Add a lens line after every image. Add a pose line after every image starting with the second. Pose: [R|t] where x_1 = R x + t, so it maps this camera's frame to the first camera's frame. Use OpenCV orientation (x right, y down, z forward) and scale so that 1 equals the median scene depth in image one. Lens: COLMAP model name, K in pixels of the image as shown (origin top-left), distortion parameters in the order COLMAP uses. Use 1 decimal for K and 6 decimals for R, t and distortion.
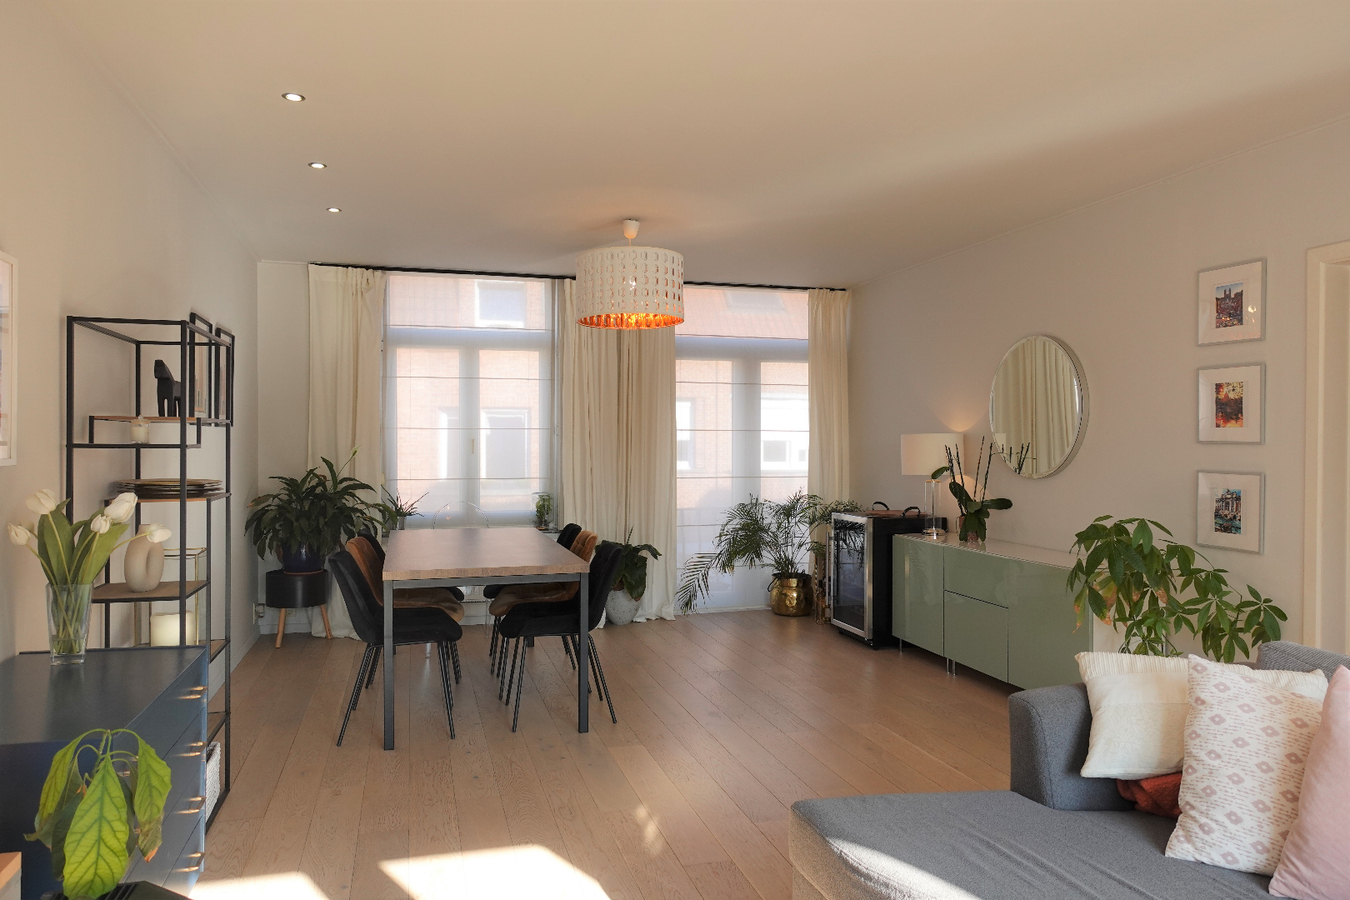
lens RADIAL K [[932.1, 0, 675.0], [0, 932.1, 450.0], [0, 0, 1]] dist [-0.000550, 0.002367]
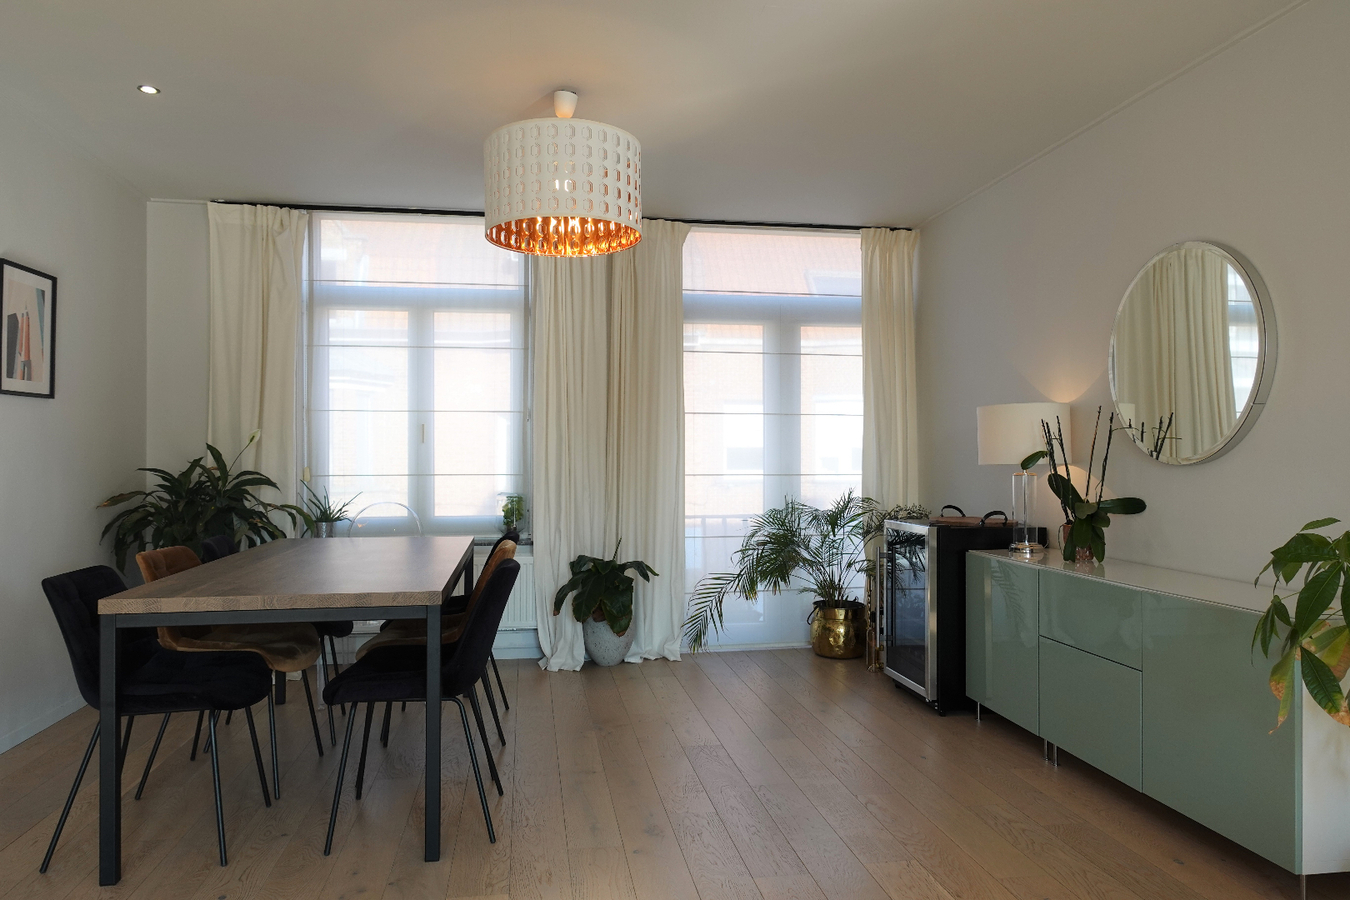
lens RADIAL K [[932.1, 0, 675.0], [0, 932.1, 450.0], [0, 0, 1]] dist [-0.000550, 0.002367]
pose [[0.993420, -0.002692, -0.114495, 0.089212], [0.000754, 0.999856, -0.016968, 0.024639], [0.114524, 0.016770, 0.993279, 0.256865]]
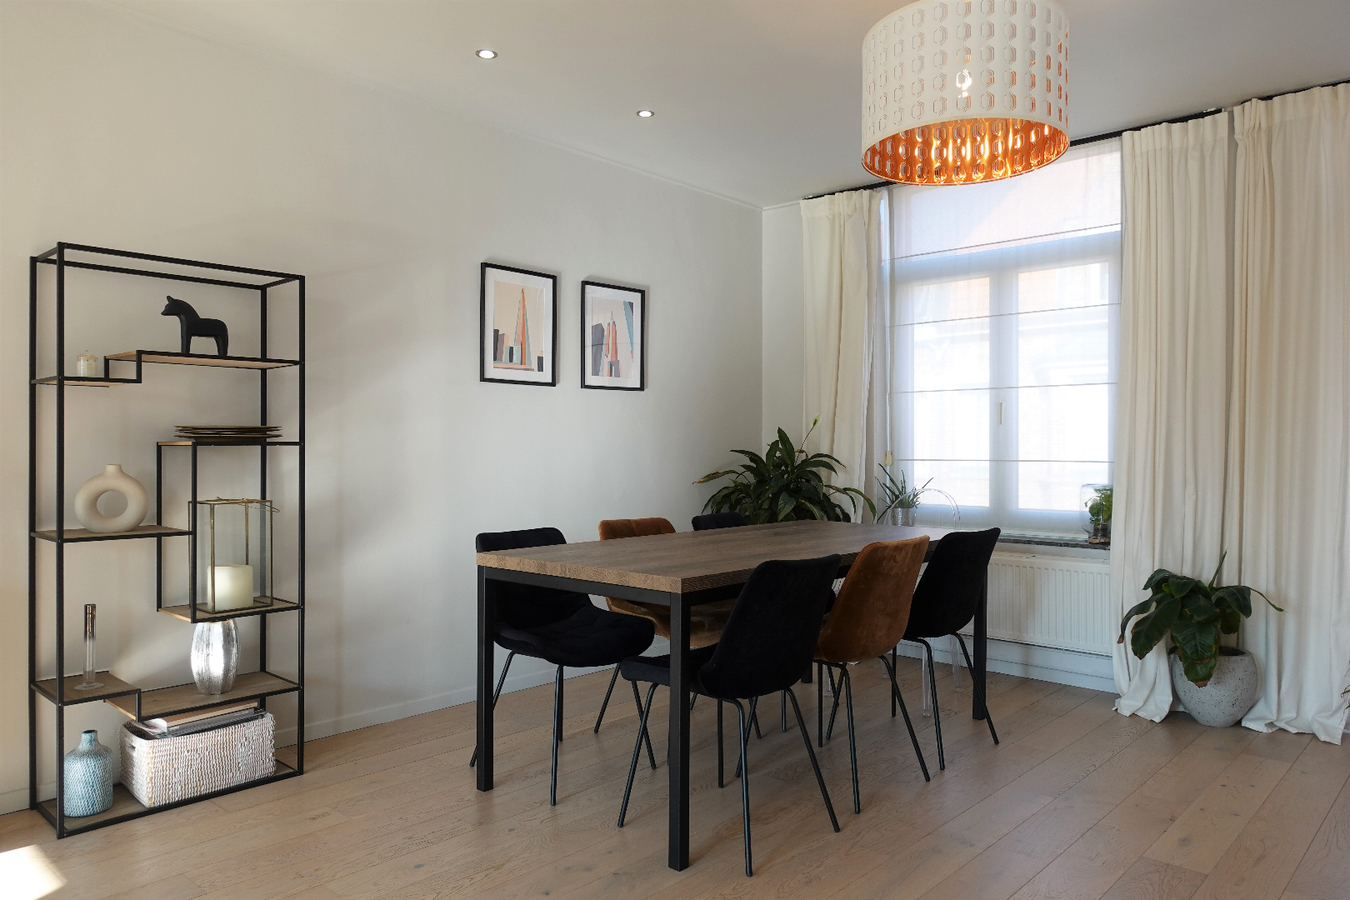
lens RADIAL K [[932.1, 0, 675.0], [0, 932.1, 450.0], [0, 0, 1]] dist [-0.000550, 0.002367]
pose [[0.527326, 0.001701, -0.849662, 0.256971], [-0.010090, 0.999940, -0.004261, 0.029915], [0.849603, 0.010820, 0.527311, 0.453462]]
